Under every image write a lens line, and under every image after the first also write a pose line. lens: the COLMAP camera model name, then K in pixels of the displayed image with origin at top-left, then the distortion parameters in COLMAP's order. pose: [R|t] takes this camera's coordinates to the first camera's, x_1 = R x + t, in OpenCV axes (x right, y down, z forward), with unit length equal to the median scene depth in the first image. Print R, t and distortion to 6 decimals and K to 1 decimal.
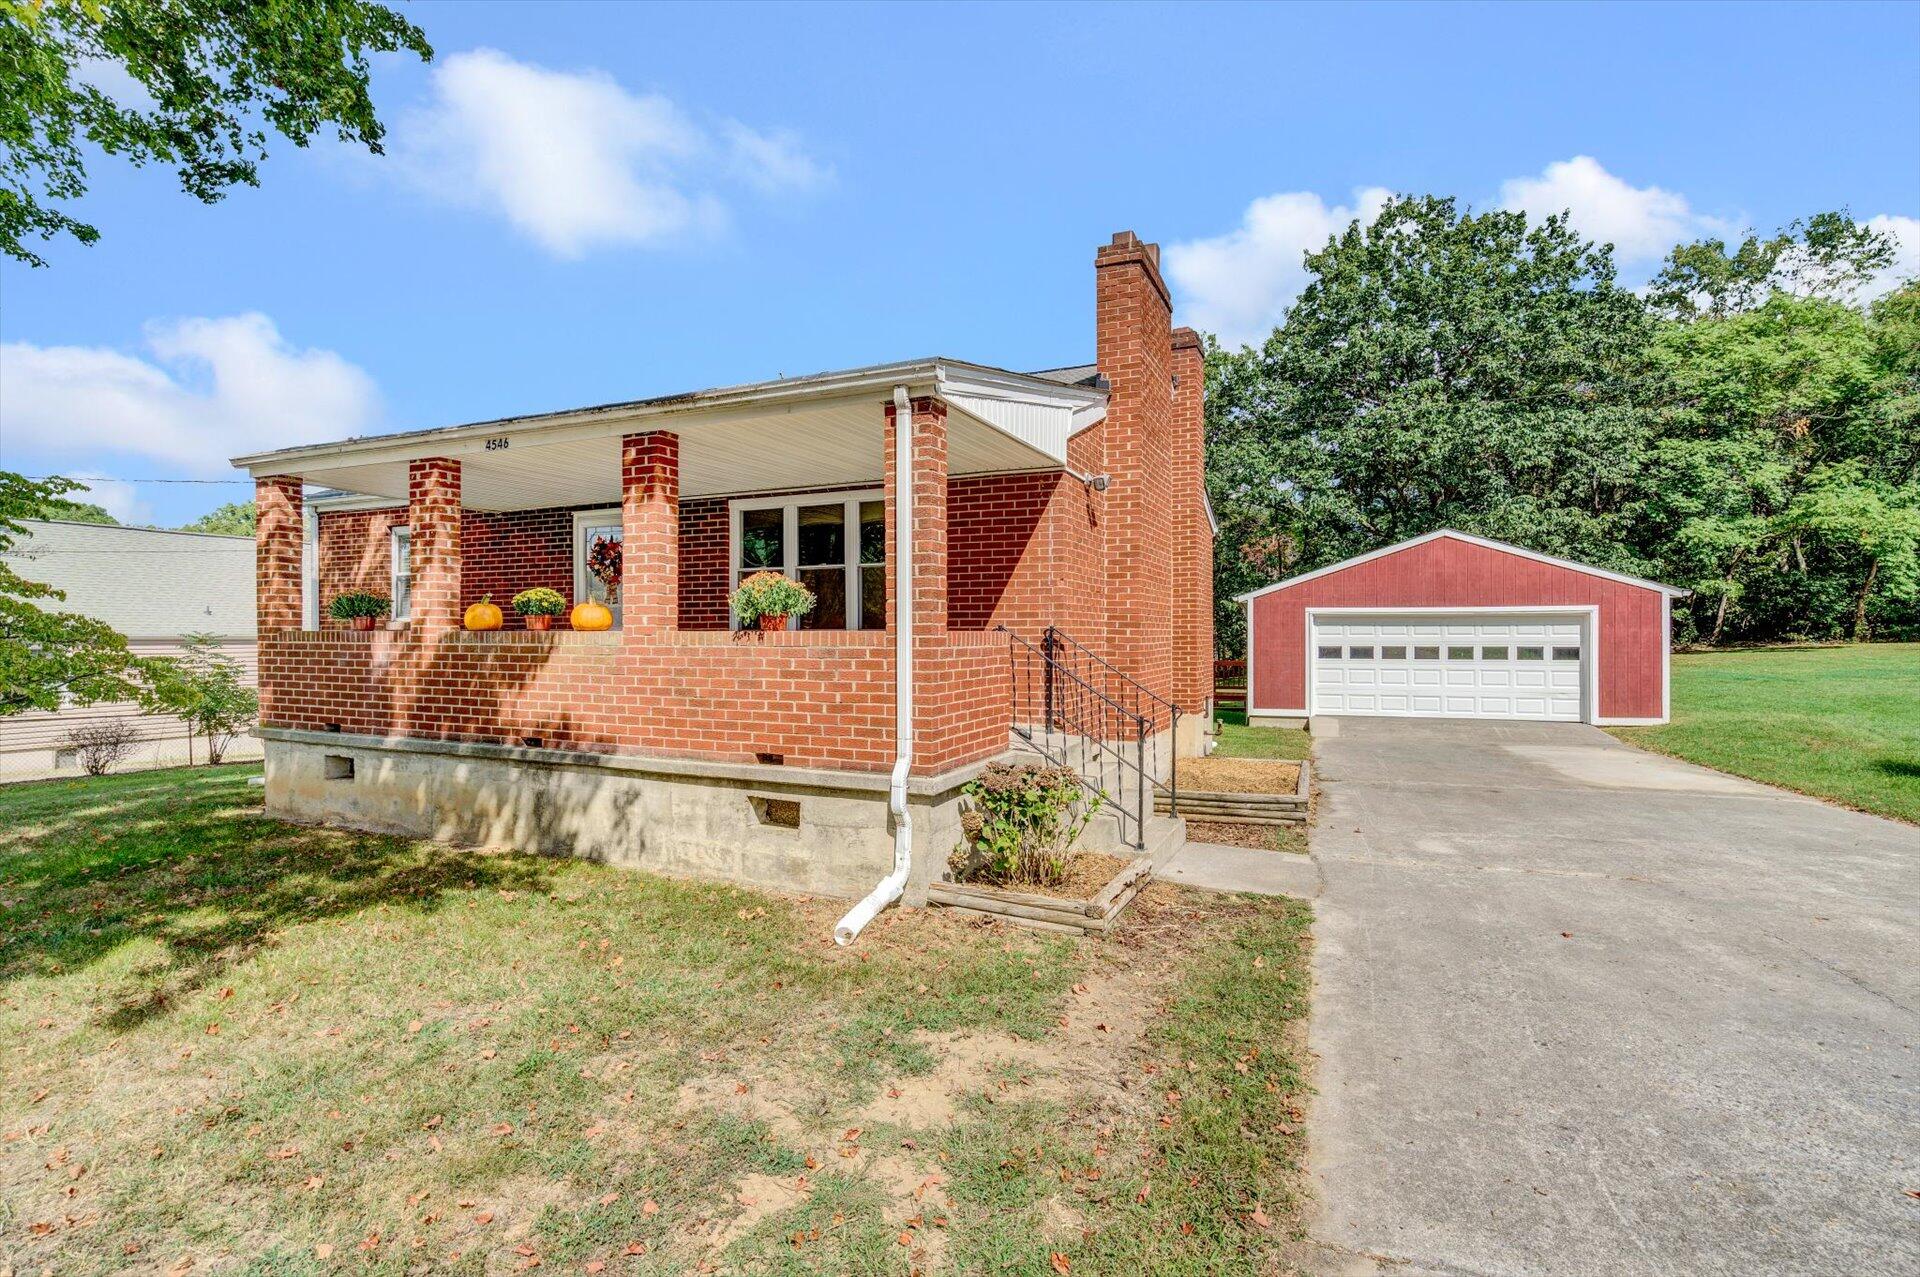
lens RADIAL K [[903.7, 0, 958.6], [0, 903.7, 636.2], [0, 0, 1]] dist [0.001821, -0.001037]
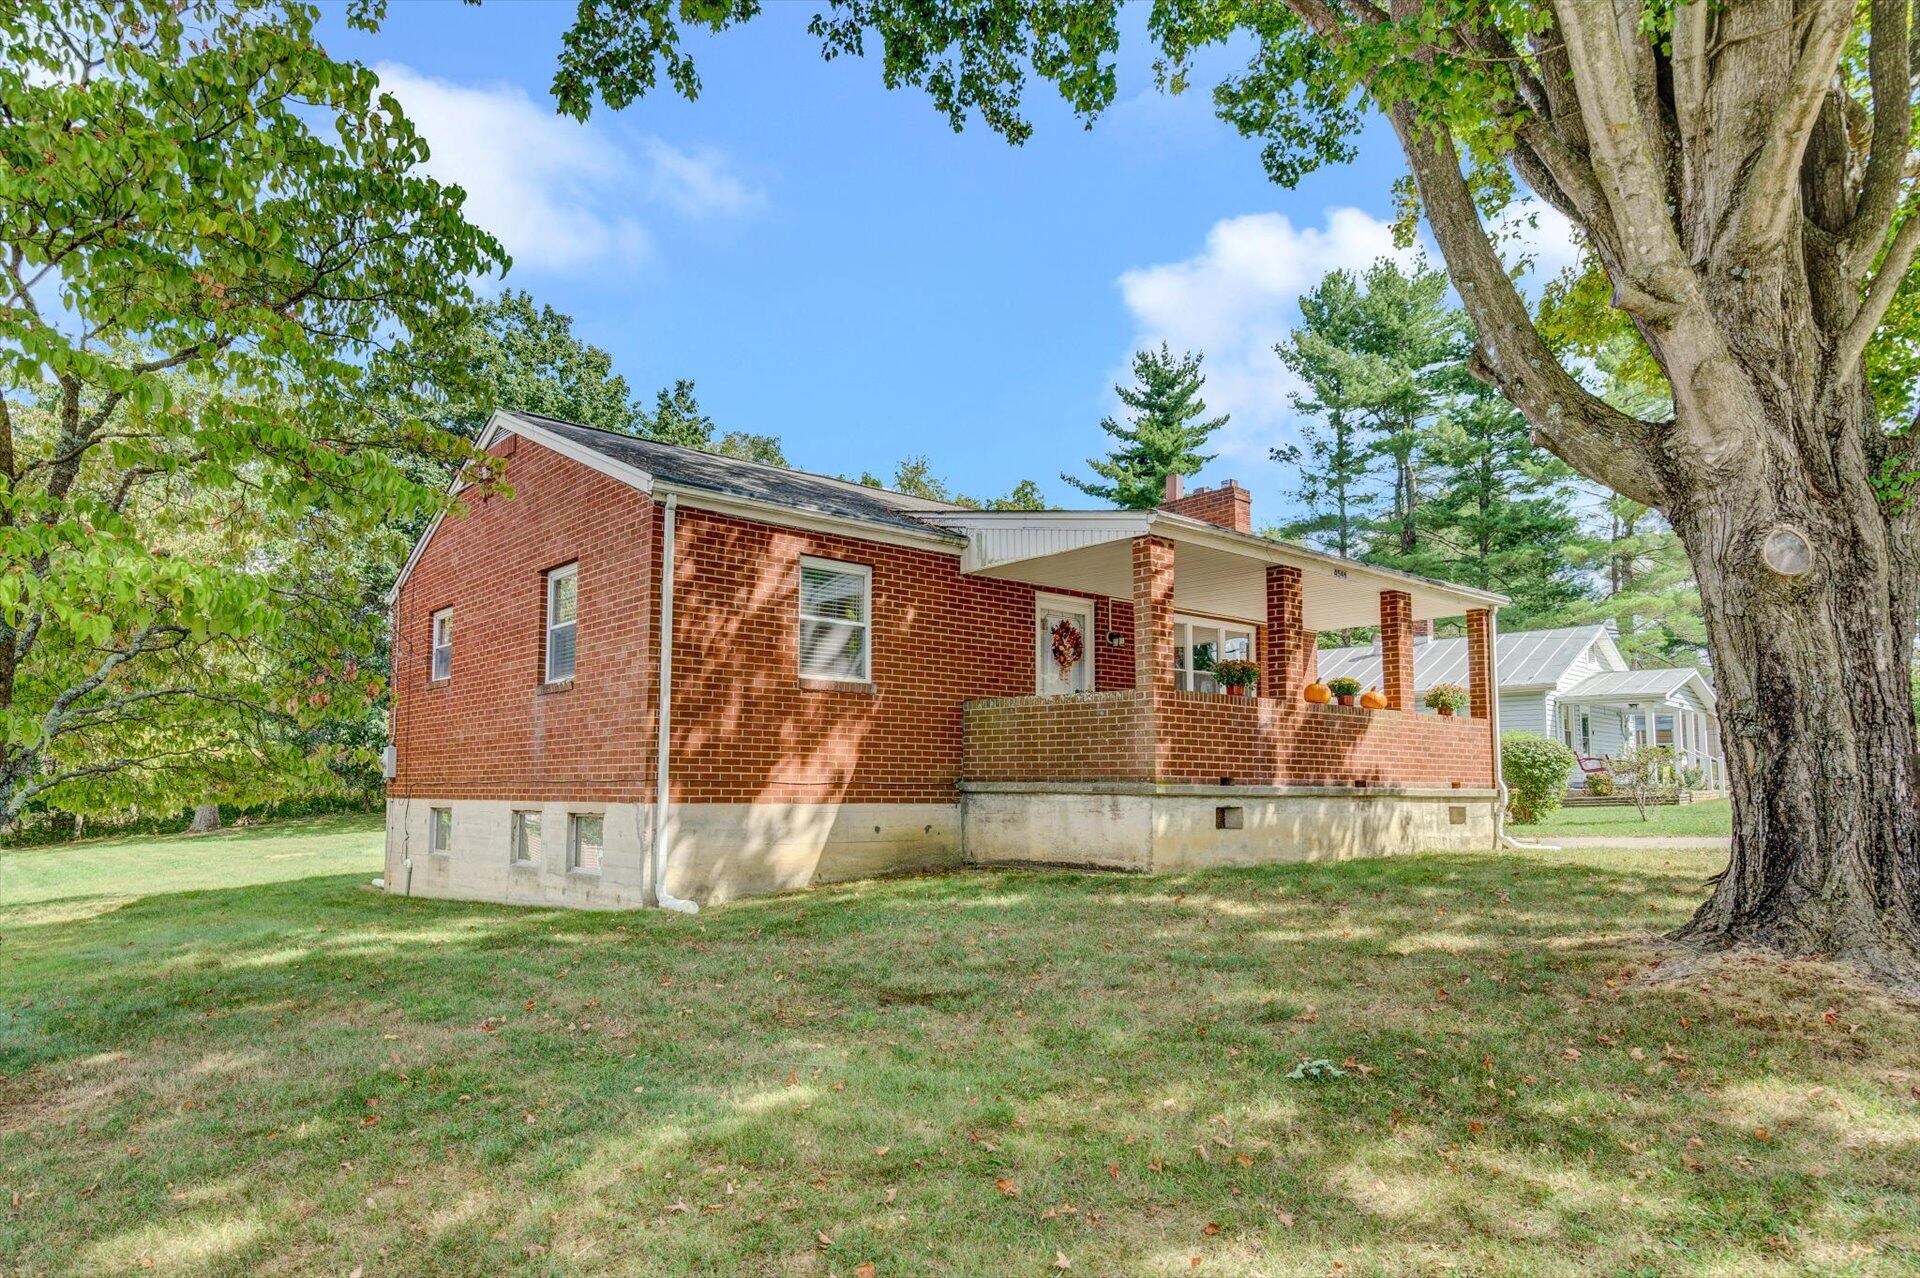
lens RADIAL K [[1190.4, 0, 938.1], [0, 1190.4, 701.5], [0, 0, 1]] dist [0.000155, 0.000008]
pose [[0.414675, 0.072837, 0.907050, -2.104081], [-0.000009, 0.996792, -0.080040, 0.117179], [-0.909970, 0.033182, 0.413345, 0.693790]]
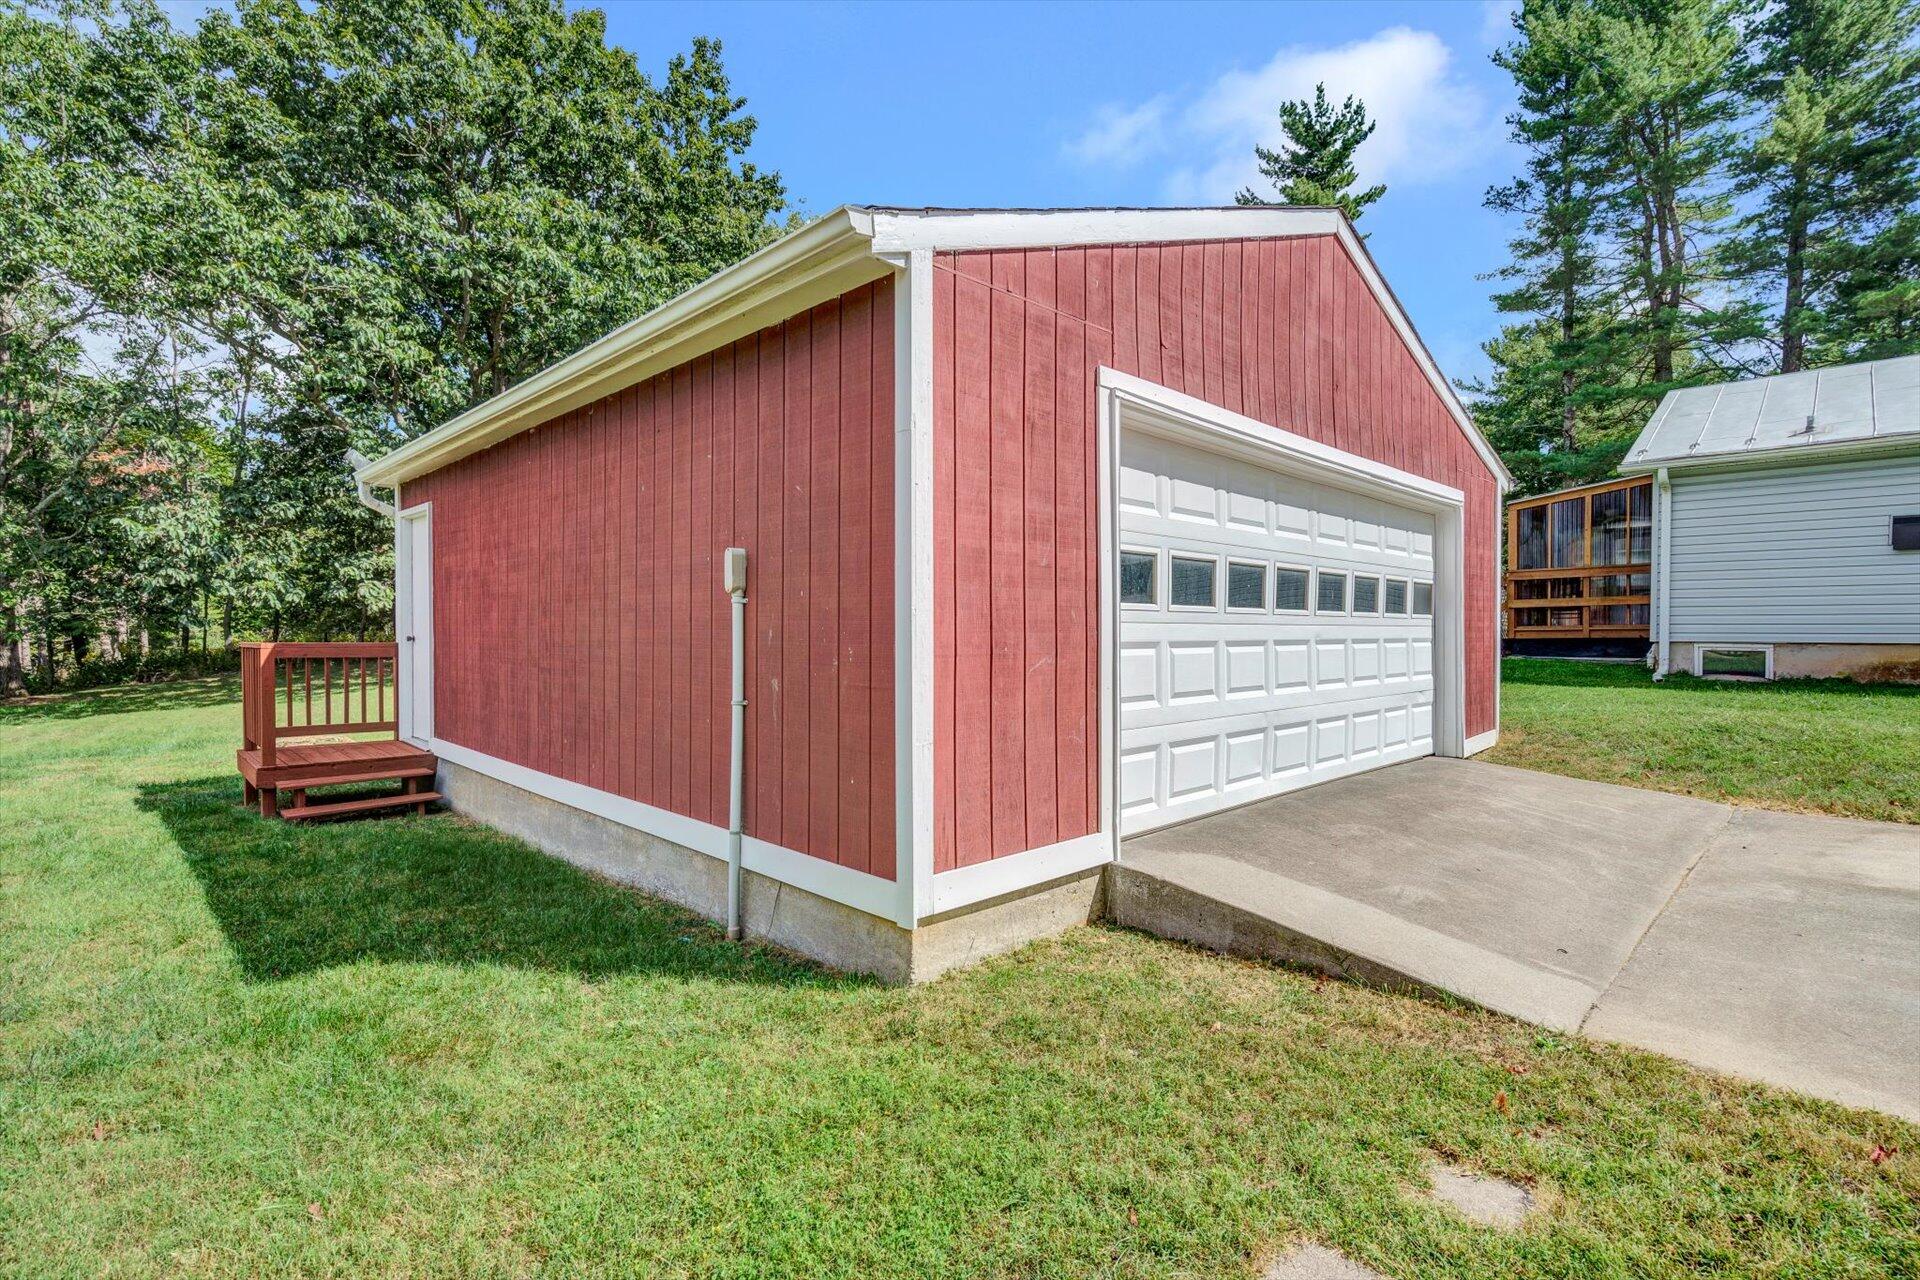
lens RADIAL K [[903.7, 0, 968.6], [0, 903.7, 636.6], [0, 0, 1]] dist [0.001821, -0.001037]
pose [[0.439372, -0.004252, 0.898295, 0.400098], [-0.000853, 0.999986, 0.005151, 0.075796], [-0.898305, -0.003030, 0.439363, 2.157973]]
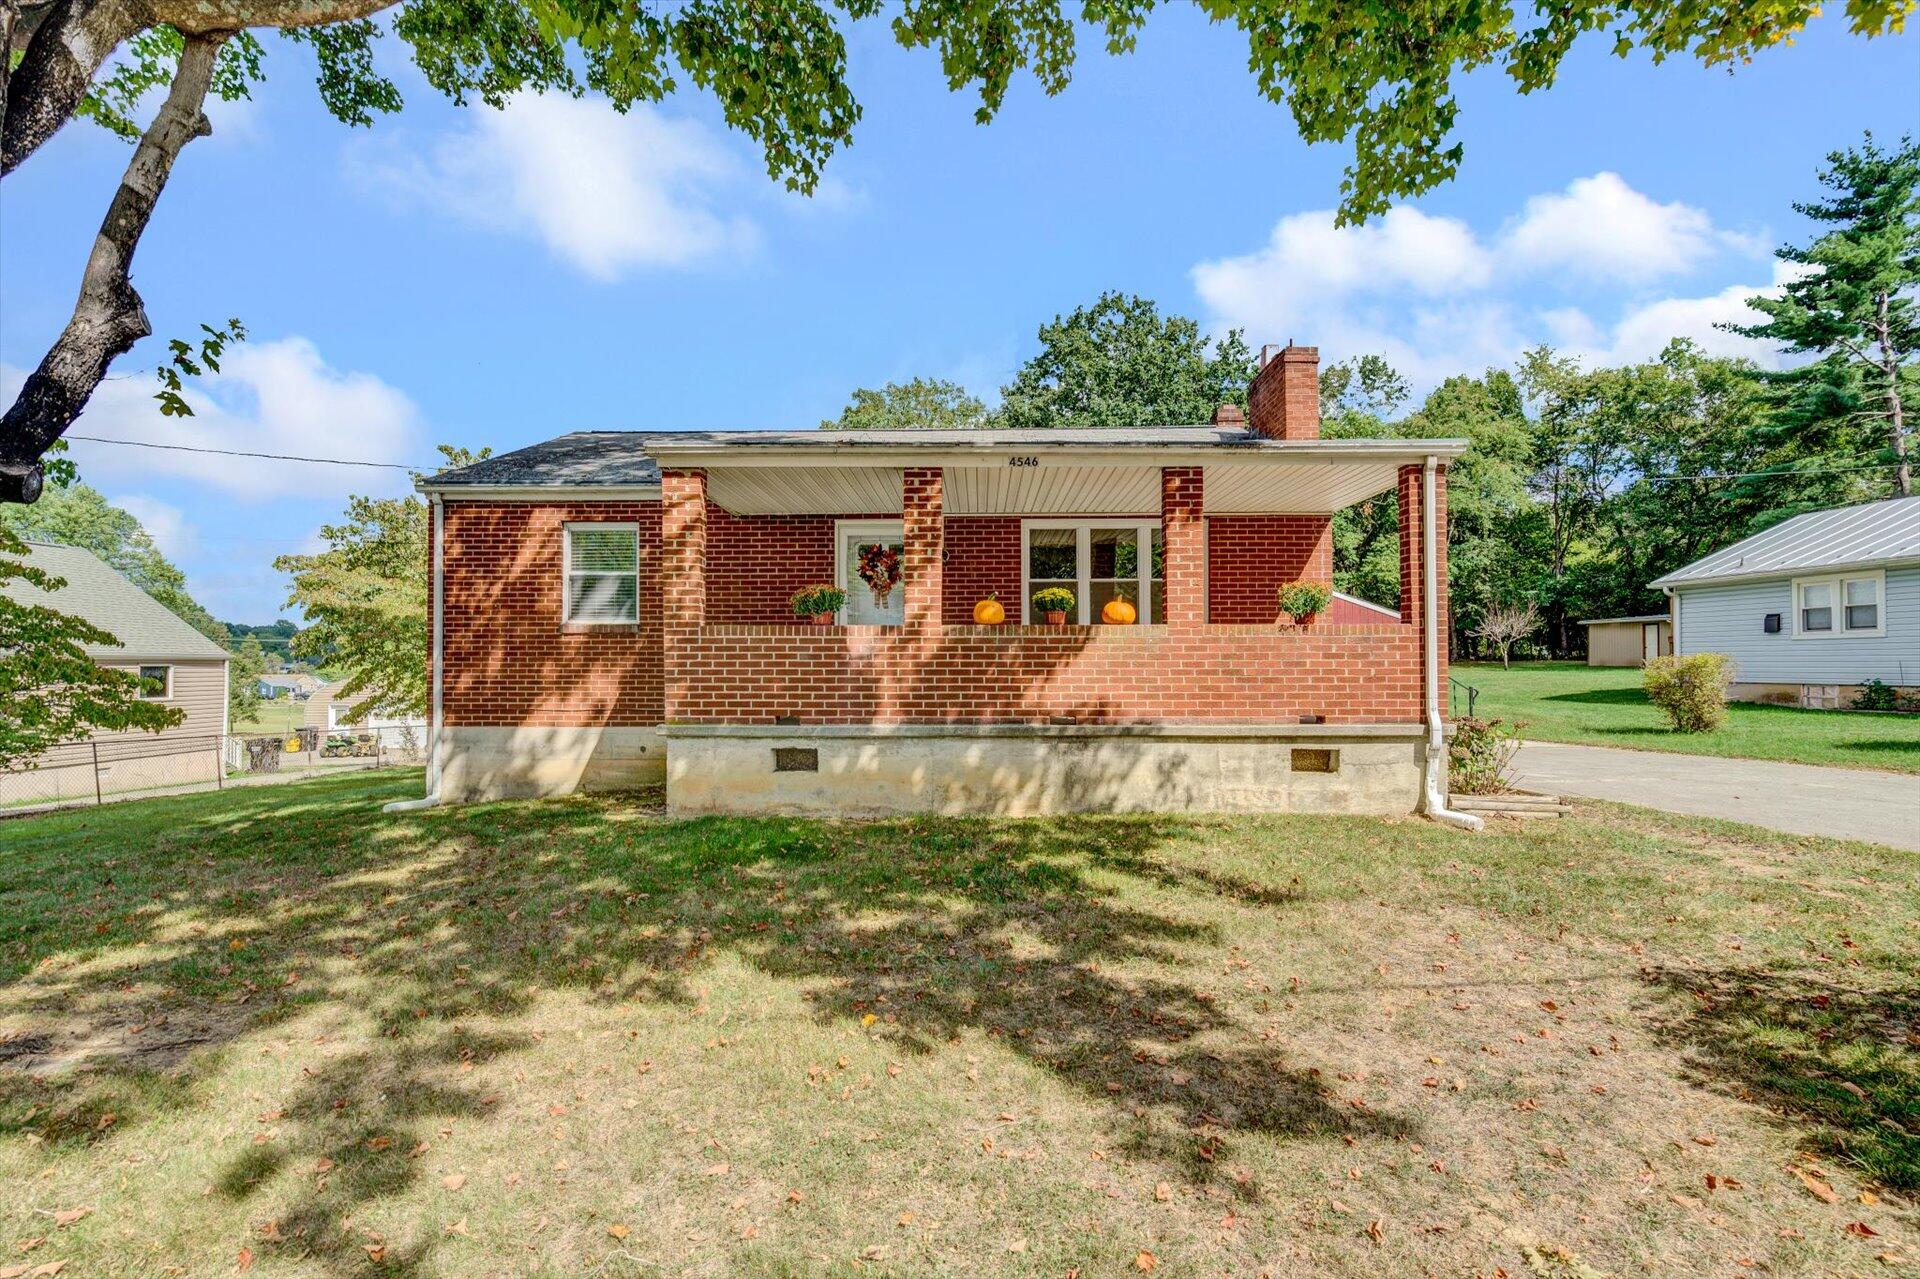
lens RADIAL K [[903.7, 0, 975.5], [0, 903.7, 649.5], [0, 0, 1]] dist [0.001821, -0.001037]
pose [[0.910818, 0.004164, 0.412788, -0.890463], [0.004344, 0.999797, -0.019670, 0.041090], [-0.412786, 0.019709, 0.910615, -0.012932]]
